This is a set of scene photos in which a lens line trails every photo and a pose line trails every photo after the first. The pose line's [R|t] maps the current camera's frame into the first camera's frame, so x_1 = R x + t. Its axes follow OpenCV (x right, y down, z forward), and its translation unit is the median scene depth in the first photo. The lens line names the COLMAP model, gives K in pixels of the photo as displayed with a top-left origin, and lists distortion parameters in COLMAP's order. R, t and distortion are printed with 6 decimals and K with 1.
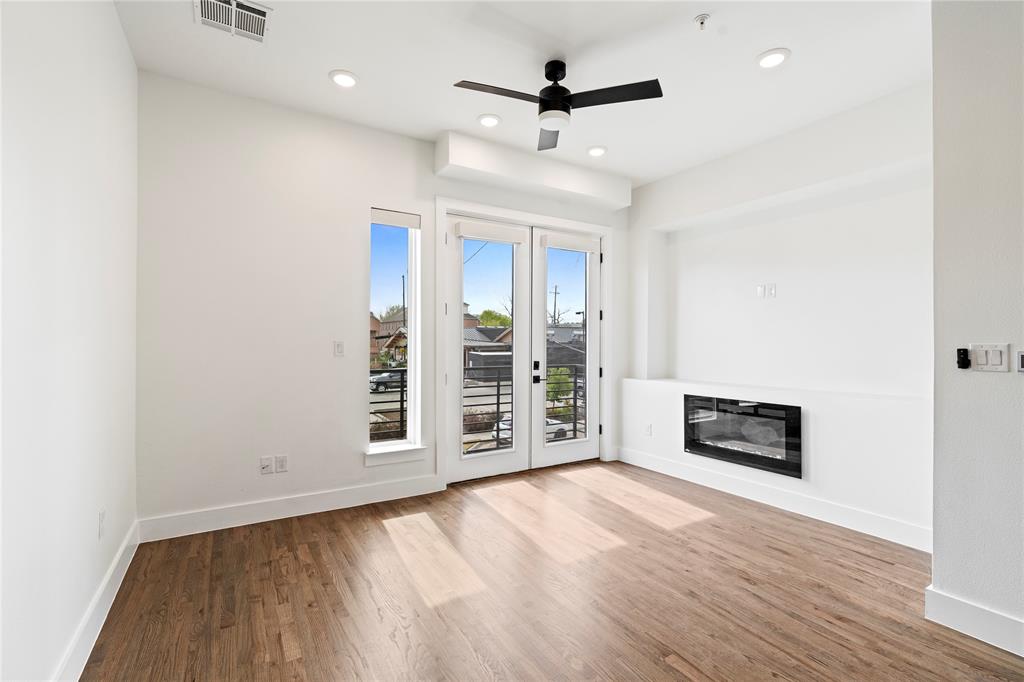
lens RADIAL K [[460.4, 0, 521.9], [0, 460.4, 349.9], [0, 0, 1]] dist [0.000542, 0.000211]
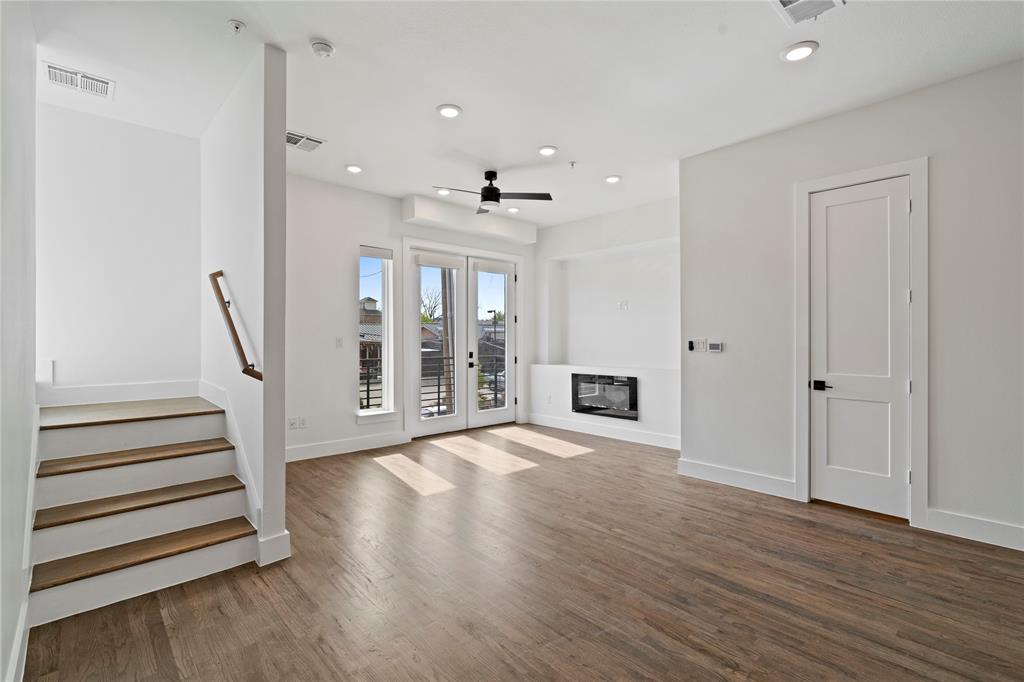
lens RADIAL K [[464.9, 0, 515.1], [0, 464.9, 337.9], [0, 0, 1]] dist [-0.005512, 0.000372]
pose [[0.983533, -0.001933, 0.180717, -0.106616], [0.005345, 0.999816, -0.018397, 0.009540], [-0.180648, 0.019060, 0.983363, -0.483161]]
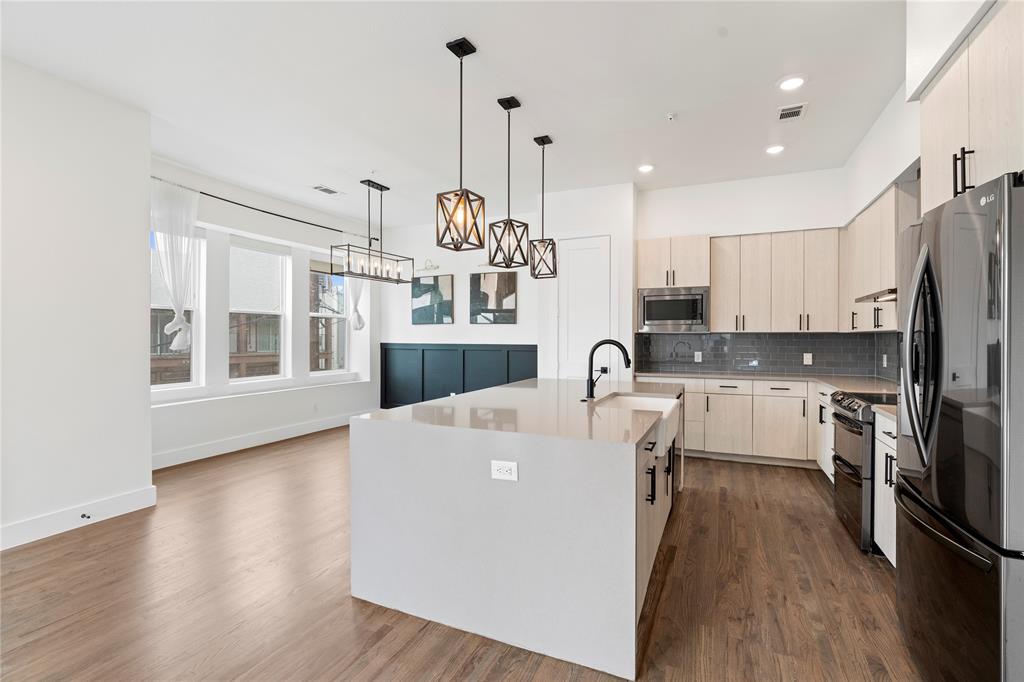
lens RADIAL K [[463.4, 0, 514.0], [0, 463.4, 337.6], [0, 0, 1]] dist [-0.000891, 0.000066]
pose [[-0.544458, -0.001898, 0.838786, -0.278269], [0.017225, 0.999761, 0.013443, 0.005576], [-0.838611, 0.021767, -0.544295, -0.126585]]
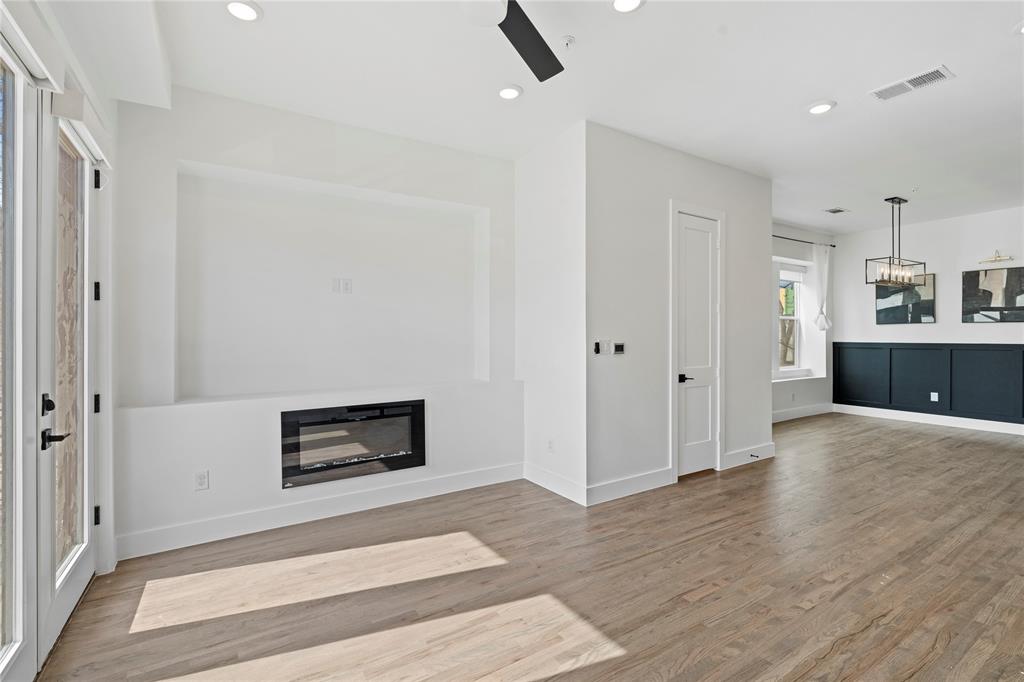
lens RADIAL K [[464.9, 0, 515.1], [0, 464.9, 337.9], [0, 0, 1]] dist [-0.005512, 0.000372]
pose [[0.003838, -0.004508, 0.999982, -0.423013], [0.024509, 0.999690, 0.004413, -0.018017], [-0.999692, 0.024492, 0.003947, 0.669880]]
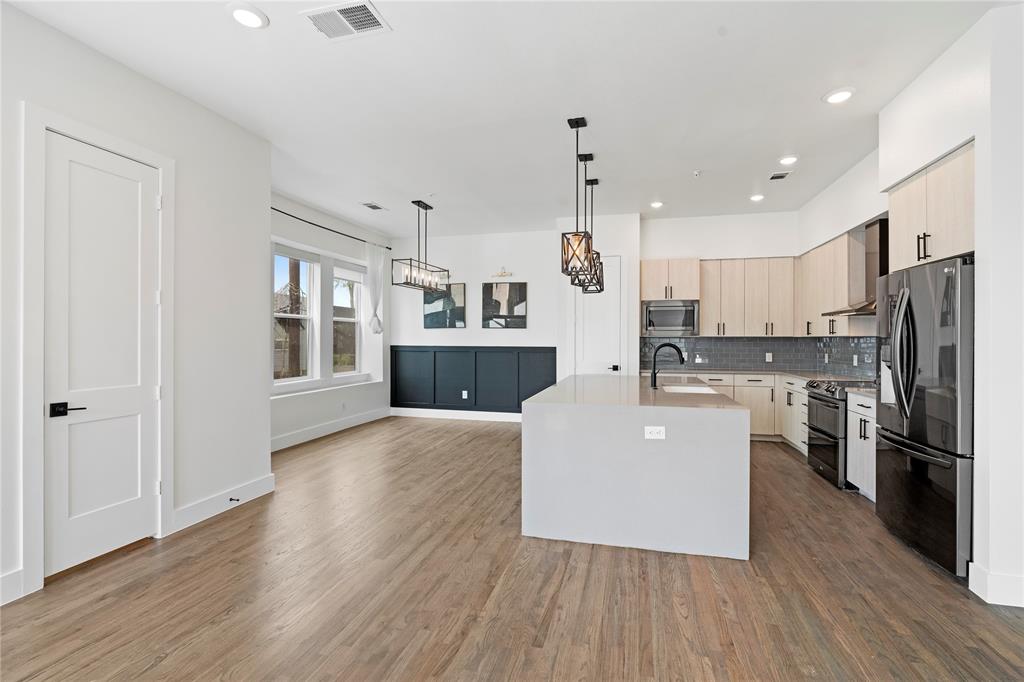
lens RADIAL K [[464.9, 0, 515.1], [0, 464.9, 337.9], [0, 0, 1]] dist [-0.005512, 0.000372]
pose [[-0.676995, 0.000598, 0.735988, -0.247332], [0.015017, 0.999803, 0.013001, -0.008033], [-0.735835, 0.019854, -0.676870, 0.263412]]
